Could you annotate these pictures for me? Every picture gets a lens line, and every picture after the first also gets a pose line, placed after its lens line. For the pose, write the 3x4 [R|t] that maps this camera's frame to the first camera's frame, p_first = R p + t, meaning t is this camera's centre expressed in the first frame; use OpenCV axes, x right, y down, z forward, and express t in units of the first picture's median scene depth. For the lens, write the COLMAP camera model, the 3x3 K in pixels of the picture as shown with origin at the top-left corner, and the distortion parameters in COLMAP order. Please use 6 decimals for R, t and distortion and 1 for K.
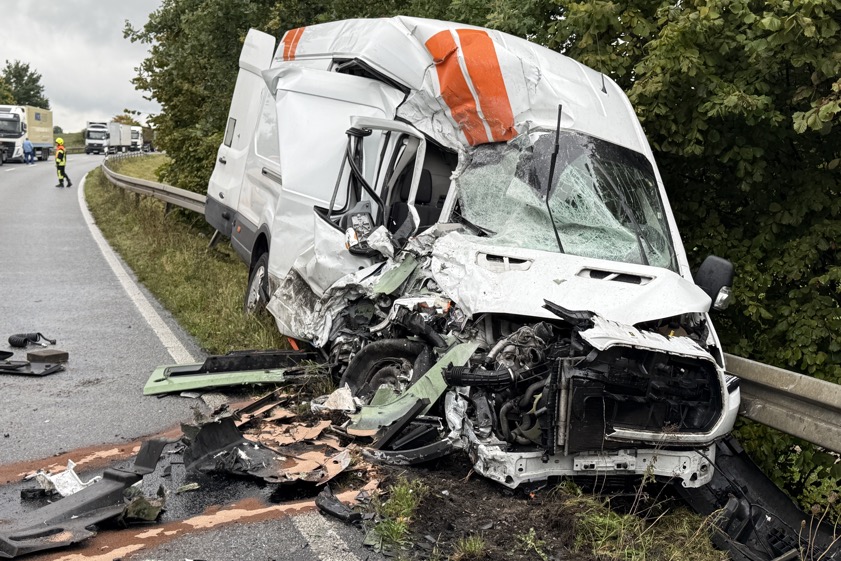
lens RADIAL K [[1078.4, 0, 451.6], [0, 1078.4, 251.5], [0, 0, 1]] dist [0.134861, 0.000790]
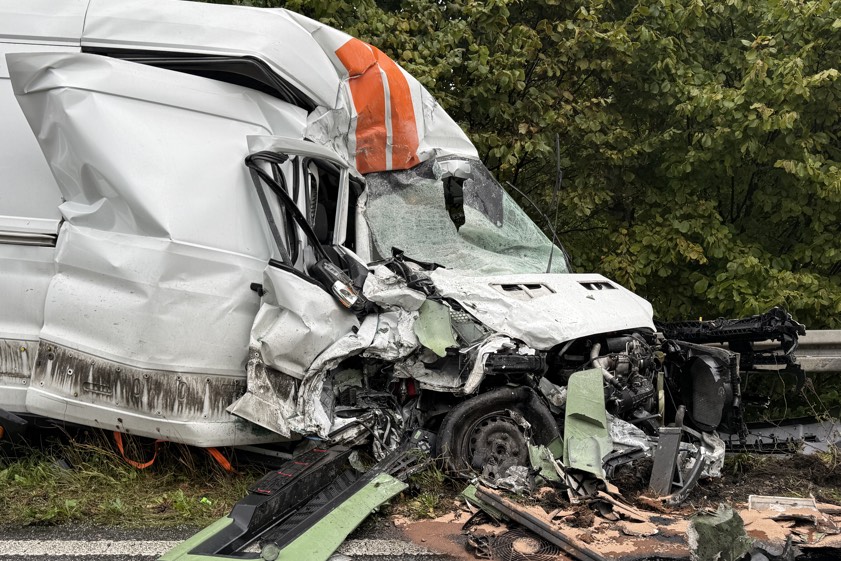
lens RADIAL K [[783.7, 0, 420.5], [0, 783.7, 304.0], [0, 0, 1]] dist [0.168679, -0.338894]
pose [[0.387495, -0.158439, 0.908154, -0.588355], [0.095747, 0.986709, 0.131290, -0.073744], [-0.916886, 0.036079, 0.397515, 0.704973]]
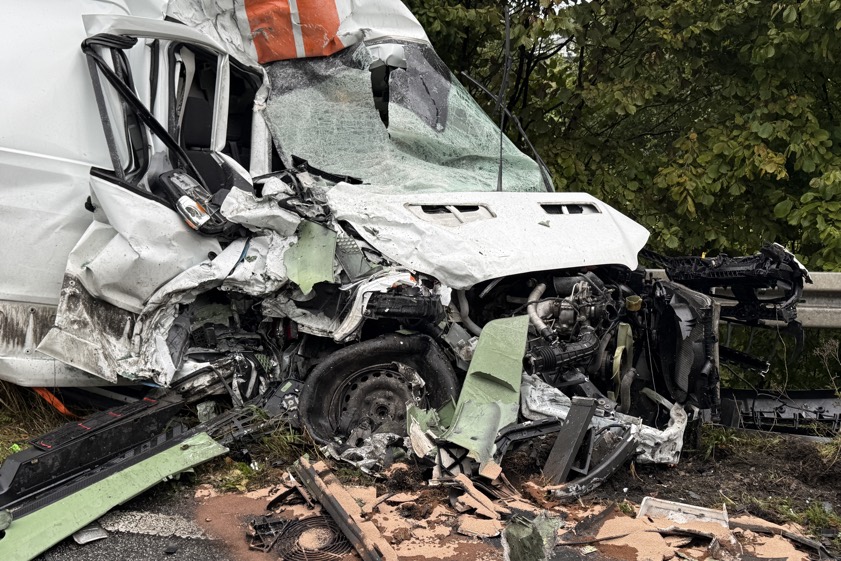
lens RADIAL K [[868.4, 0, 419.9], [0, 868.4, 304.5], [0, 0, 1]] dist [0.199715, -0.445499]
pose [[0.566583, -0.227782, 0.791896, -0.439654], [0.095769, 0.972724, 0.211275, -0.055621], [-0.818420, -0.043865, 0.572943, 0.571065]]
